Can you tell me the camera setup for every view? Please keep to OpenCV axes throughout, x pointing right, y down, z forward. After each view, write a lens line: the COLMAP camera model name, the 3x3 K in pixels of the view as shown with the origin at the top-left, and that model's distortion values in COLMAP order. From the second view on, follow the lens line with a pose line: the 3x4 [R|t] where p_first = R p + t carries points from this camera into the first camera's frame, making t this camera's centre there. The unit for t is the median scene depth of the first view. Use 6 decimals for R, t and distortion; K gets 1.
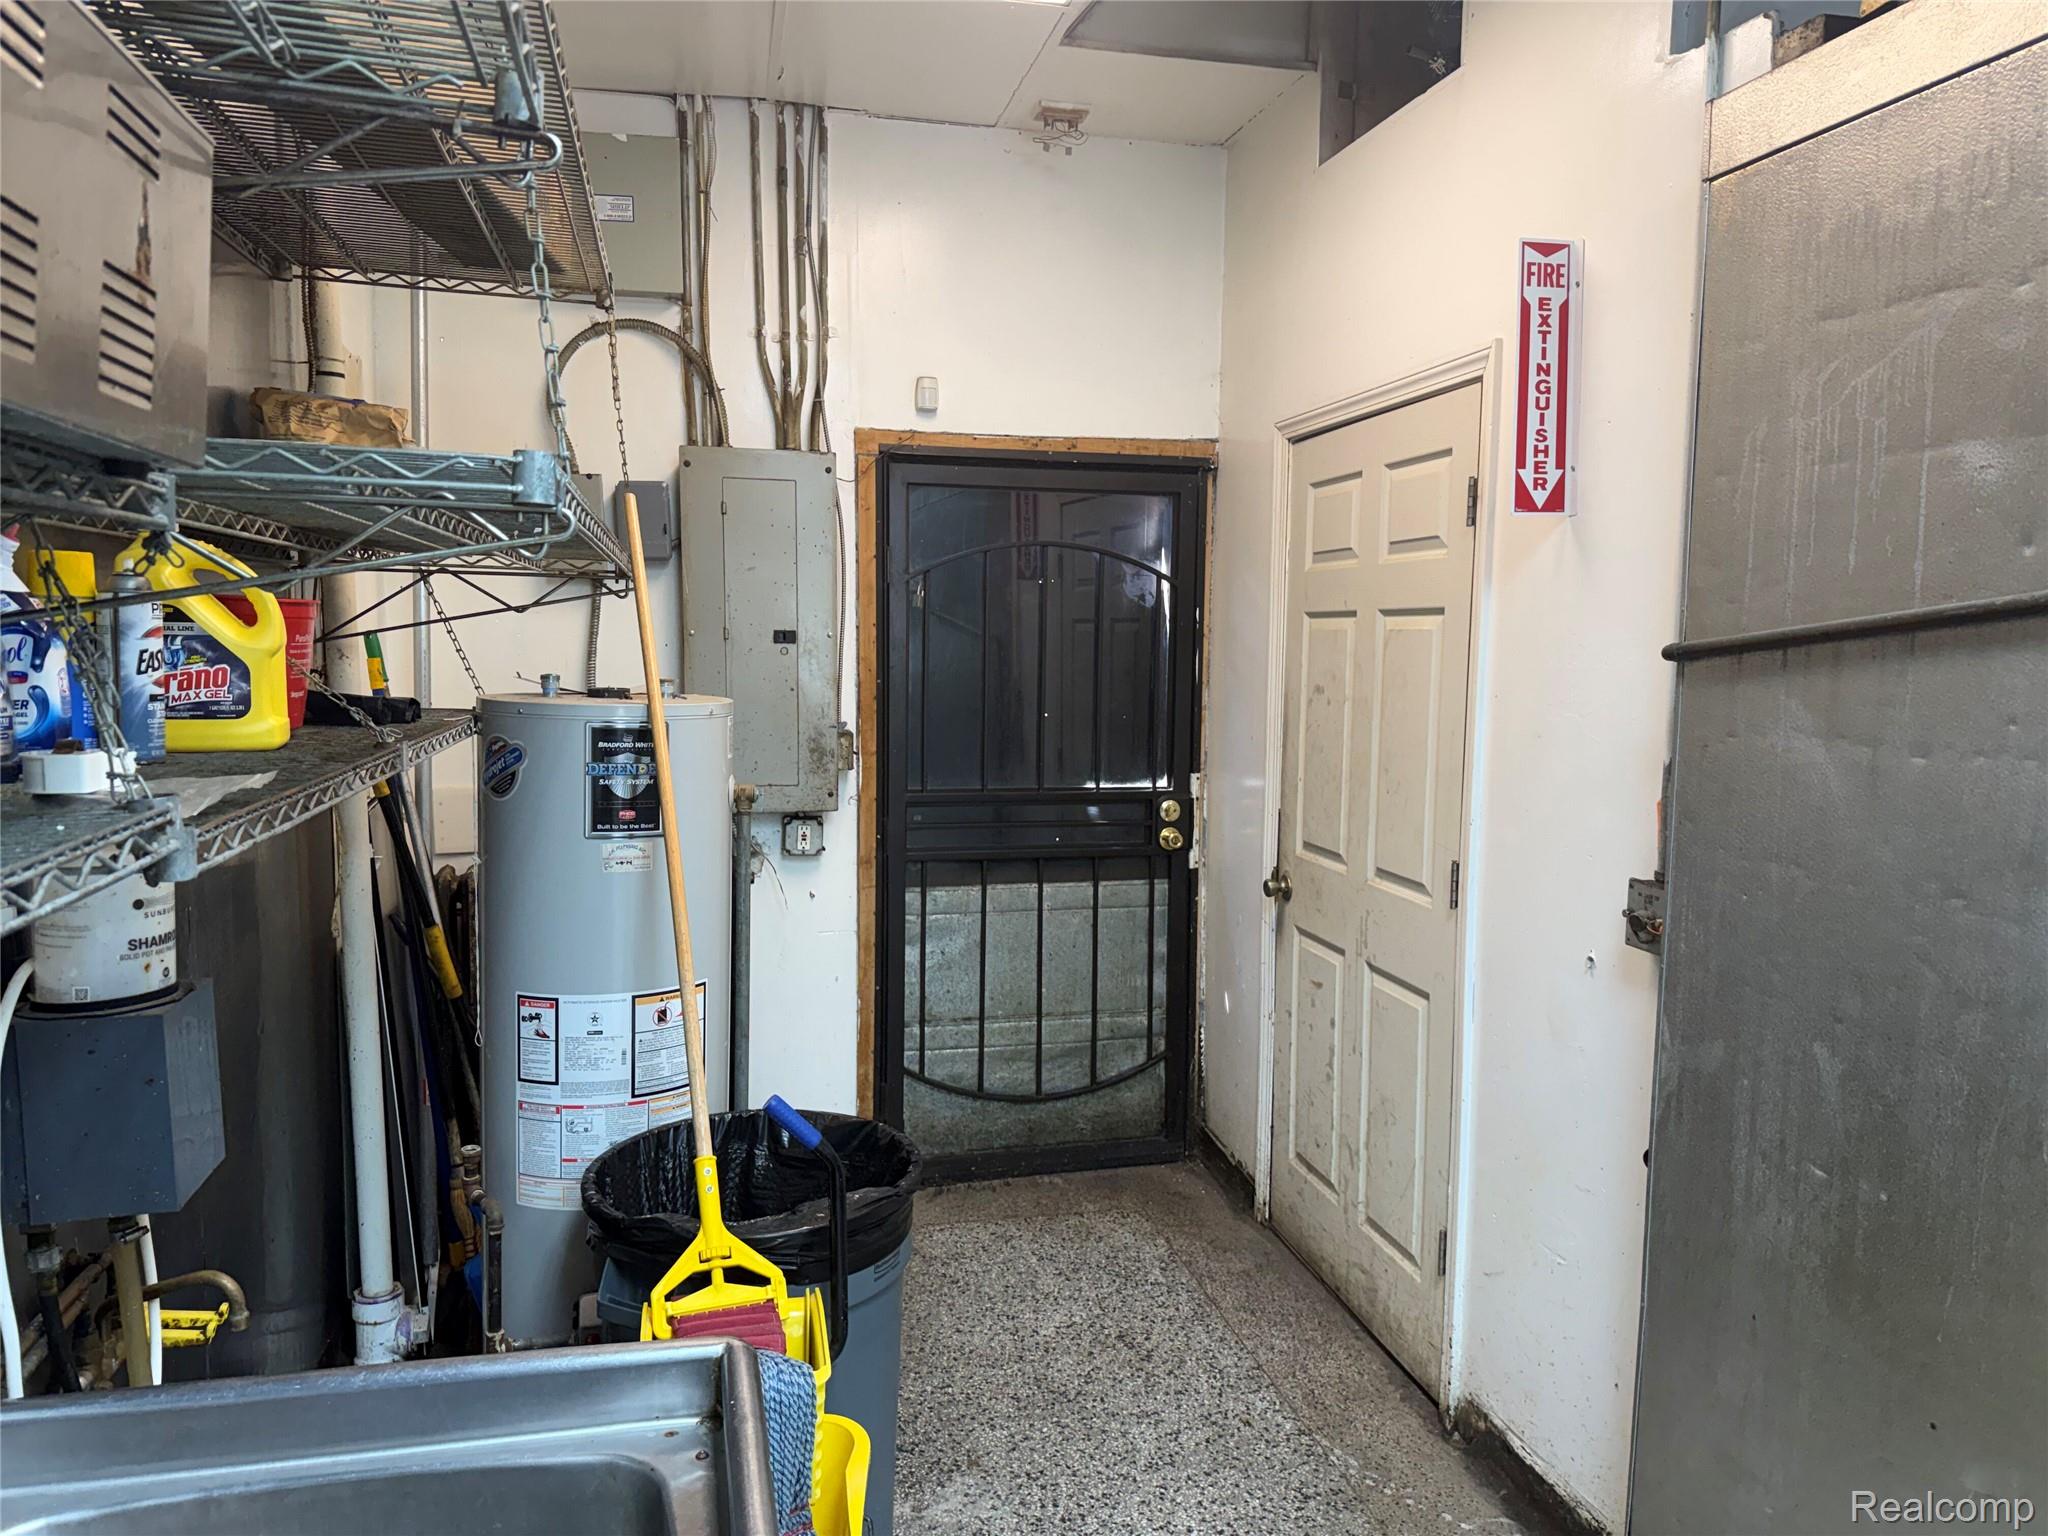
lens RADIAL K [[1417.7, 0, 1024.0], [0, 1417.7, 768.0], [0, 0, 1]] dist [0.118306, -0.212526]
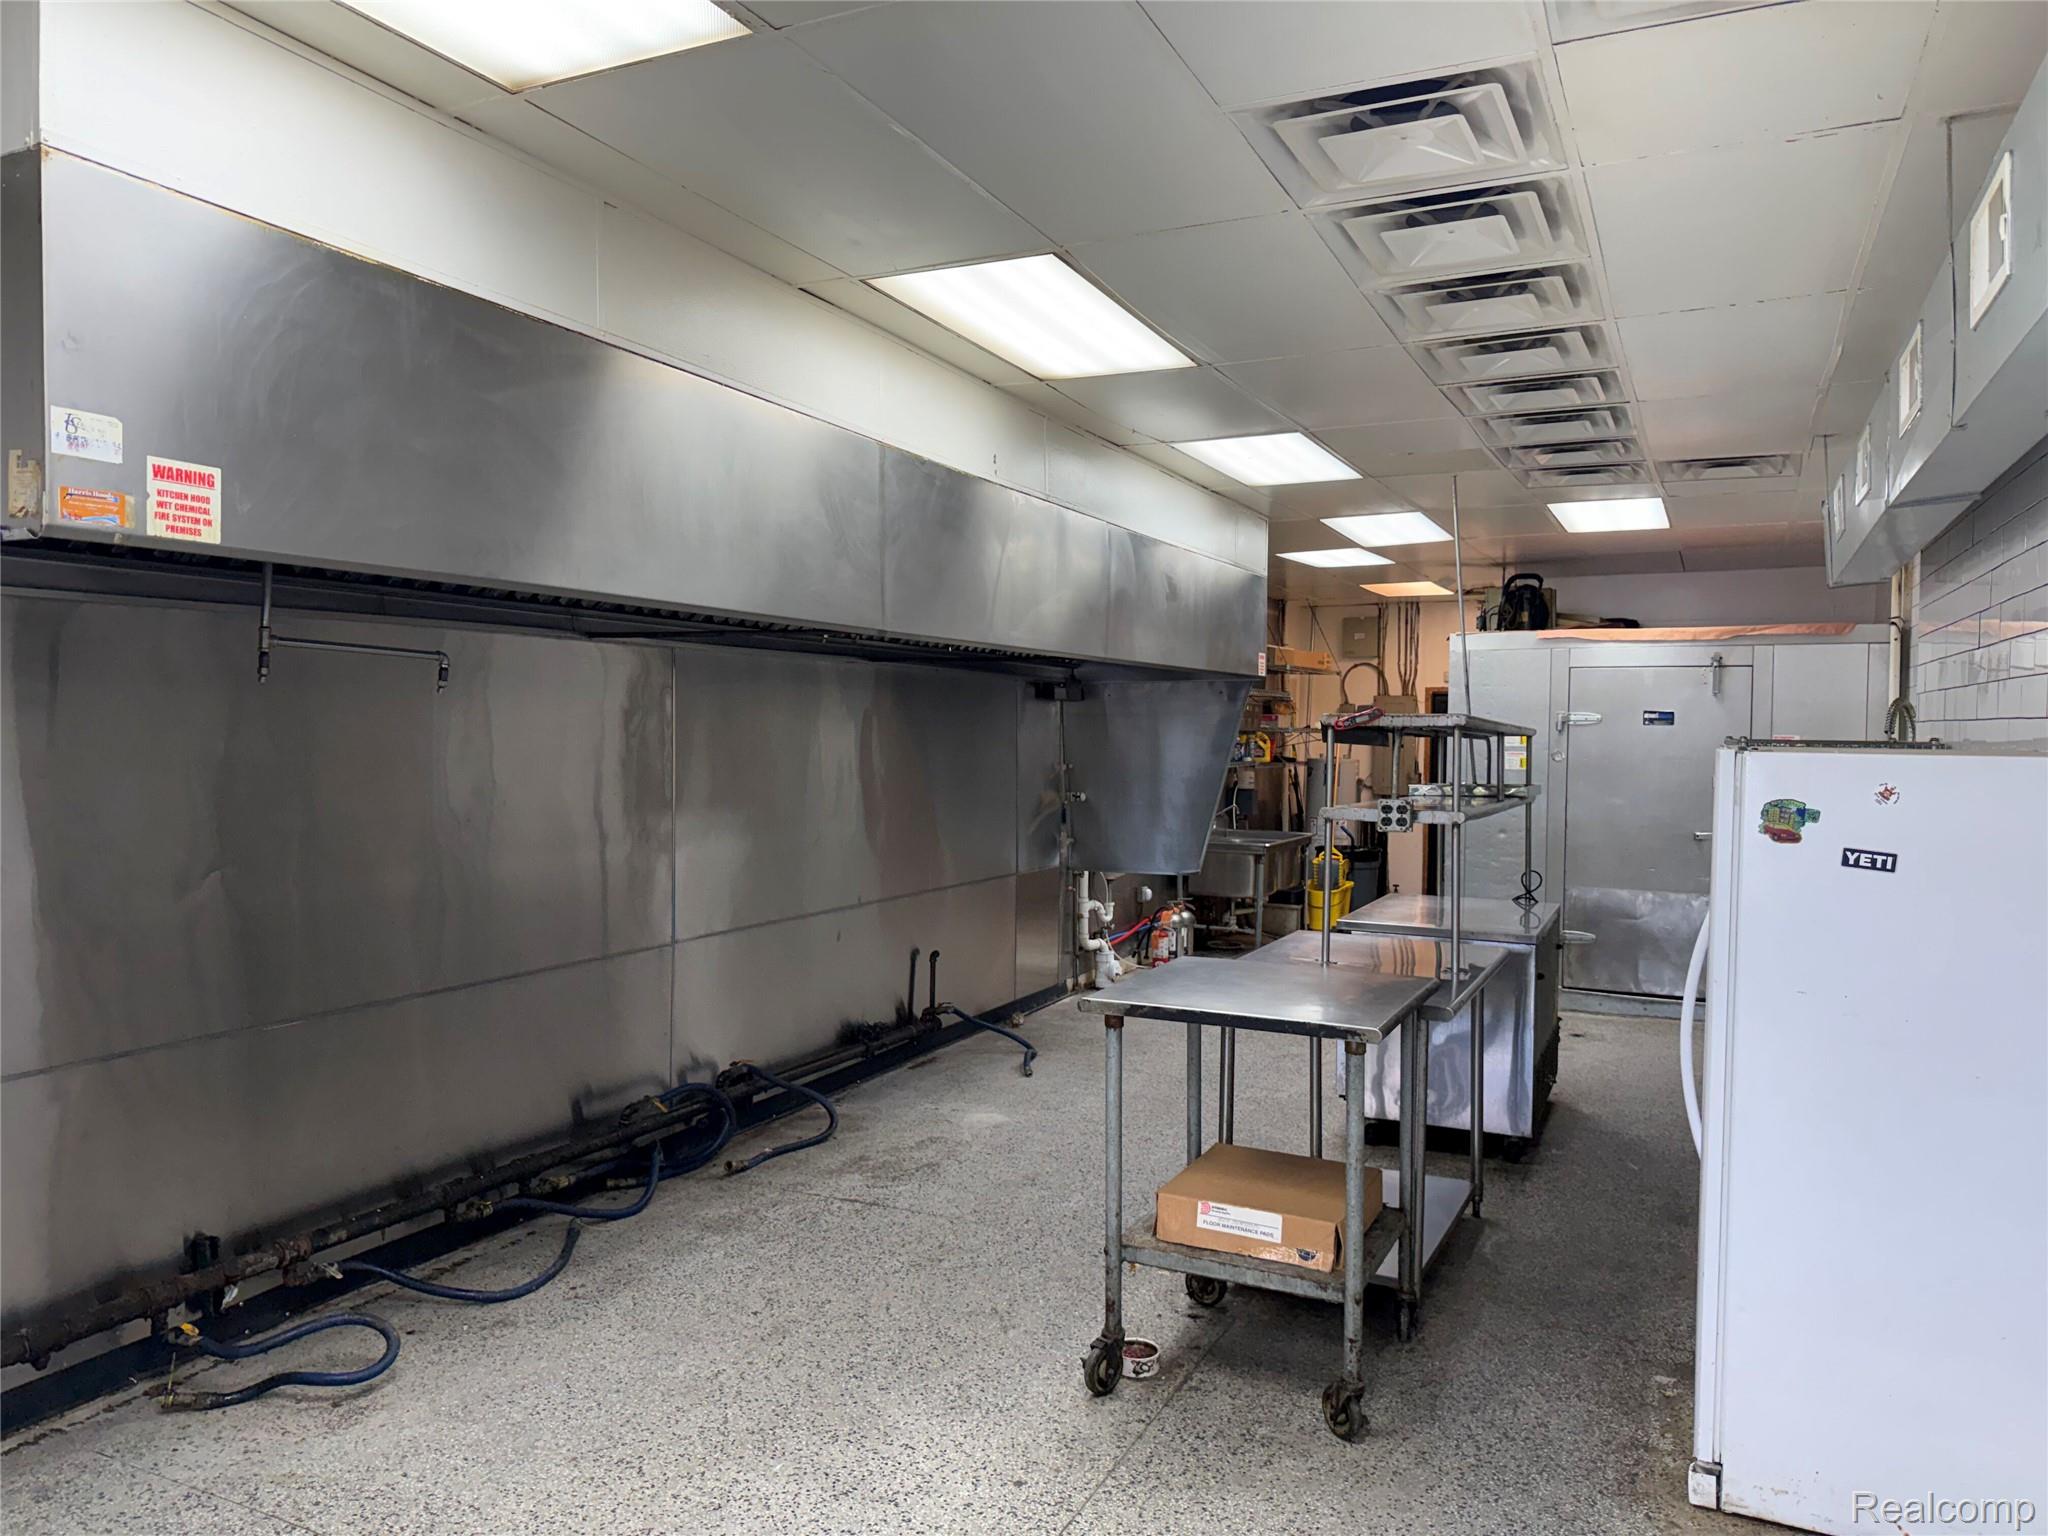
lens RADIAL K [[1460.9, 0, 1024.0], [0, 1460.9, 768.0], [0, 0, 1]] dist [0.114082, -0.168544]
pose [[0.781910, 0.016184, -0.623181, 1.418670], [-0.065308, 0.996289, -0.056068, 0.234630], [0.619961, 0.084539, 0.780065, -2.508762]]
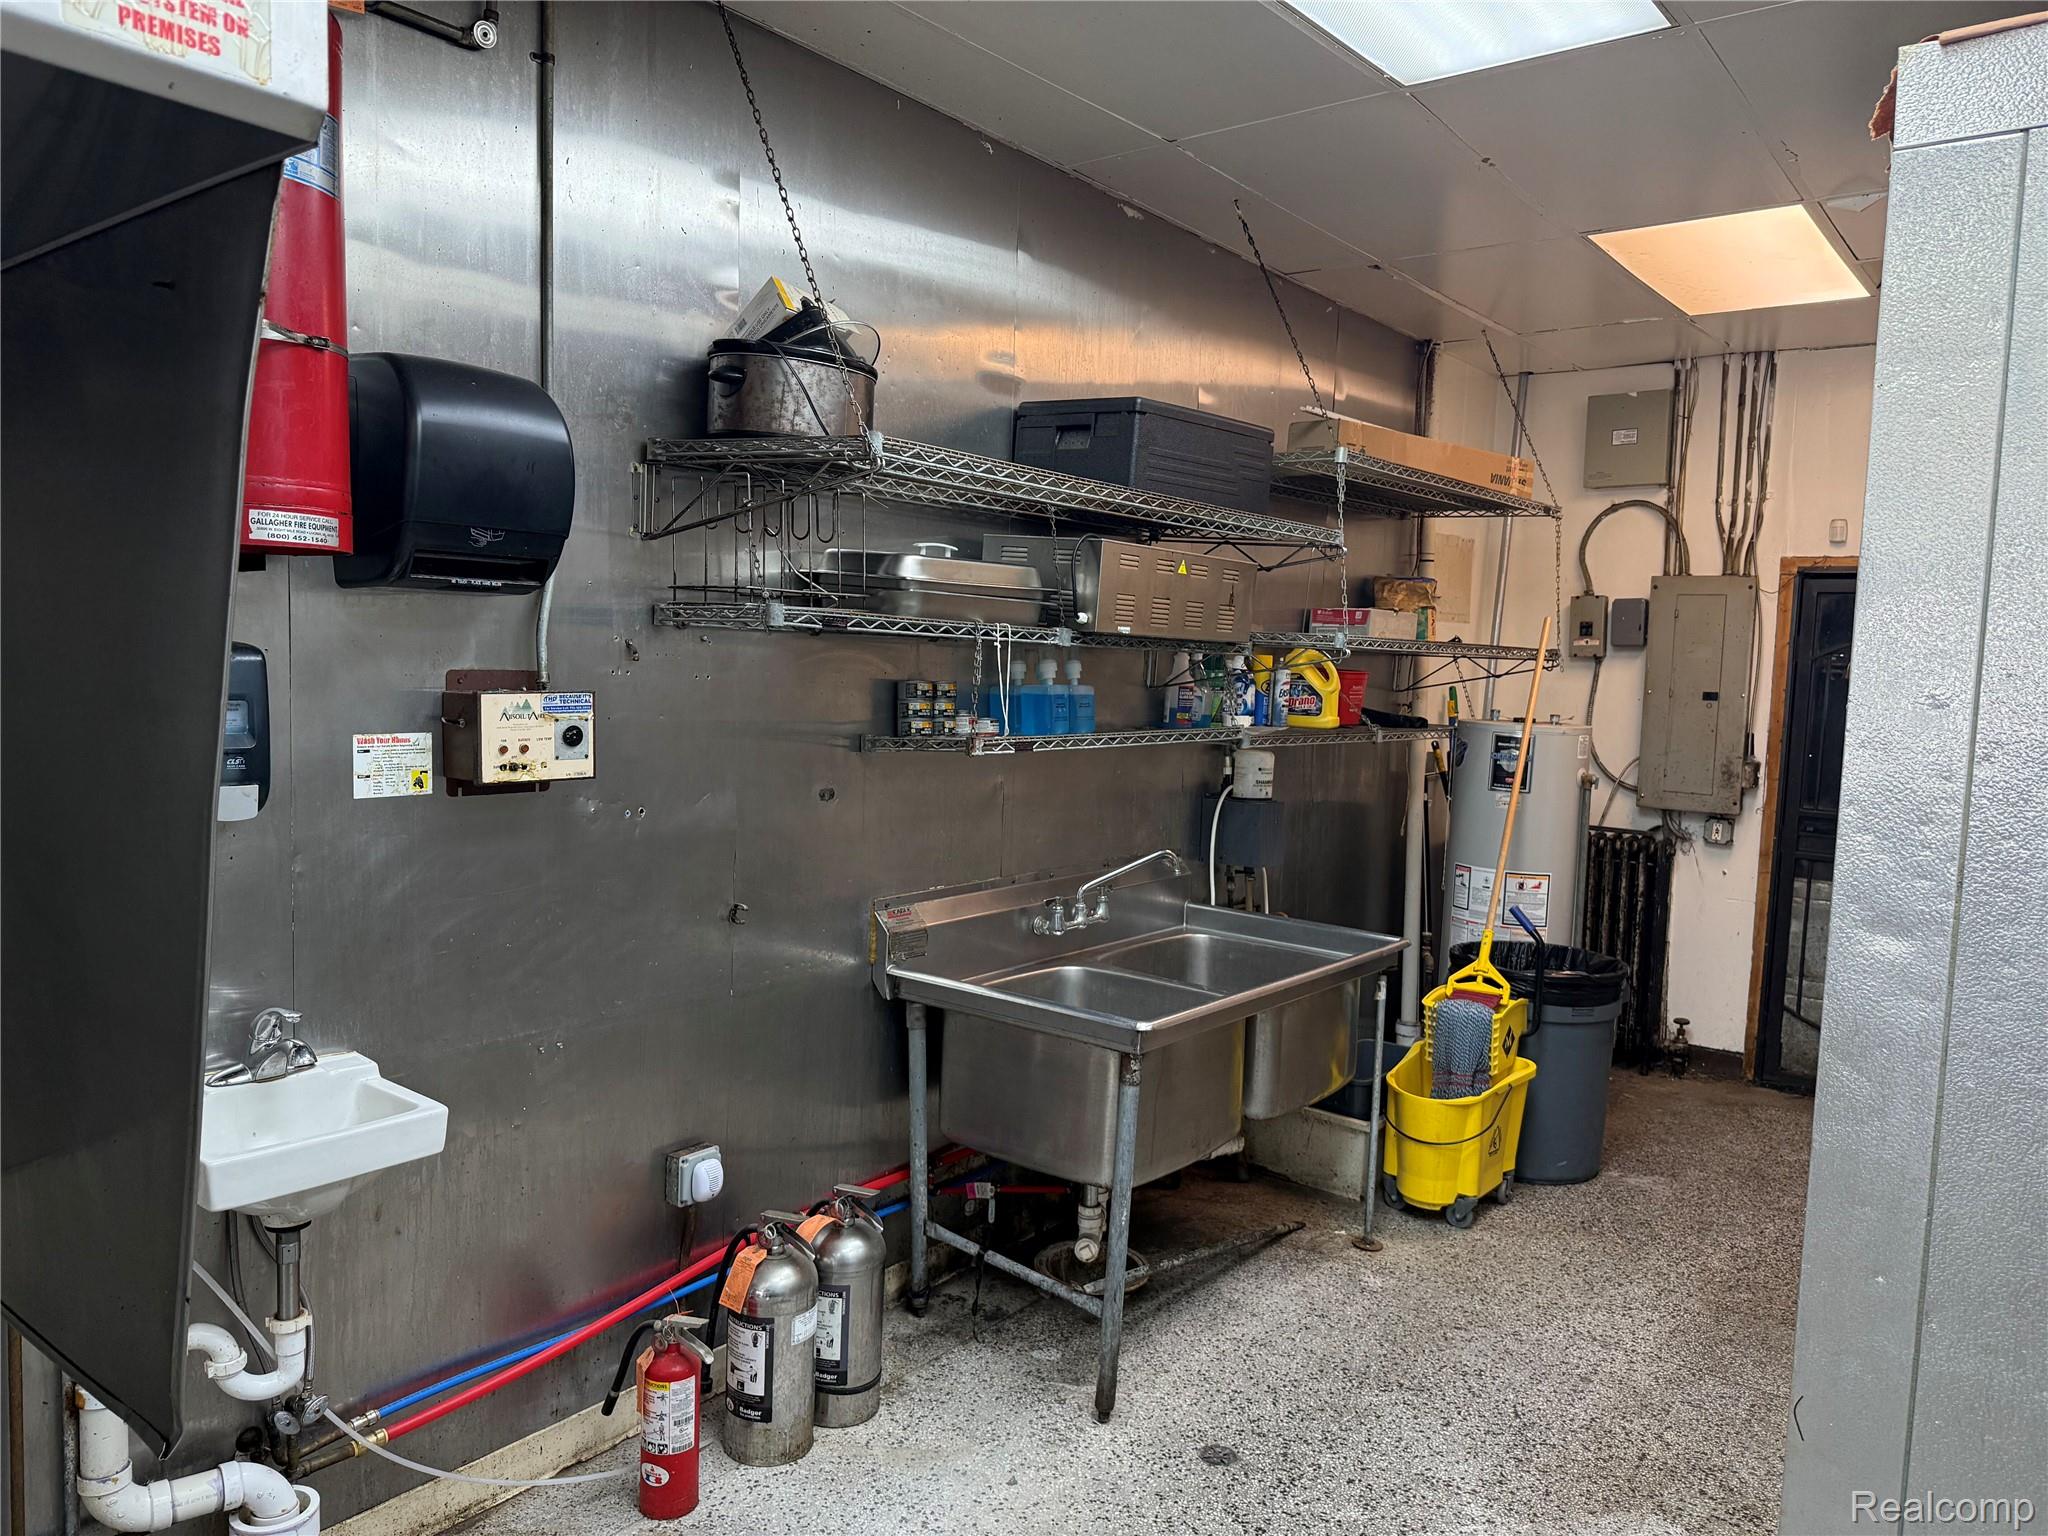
lens RADIAL K [[1417.7, 0, 1024.0], [0, 1417.7, 768.0], [0, 0, 1]] dist [0.118306, -0.212526]
pose [[0.623678, 0.073457, -0.778222, 0.580835], [-0.104973, 0.994427, 0.009738, 0.045785], [0.774601, 0.075619, 0.627914, -0.531558]]
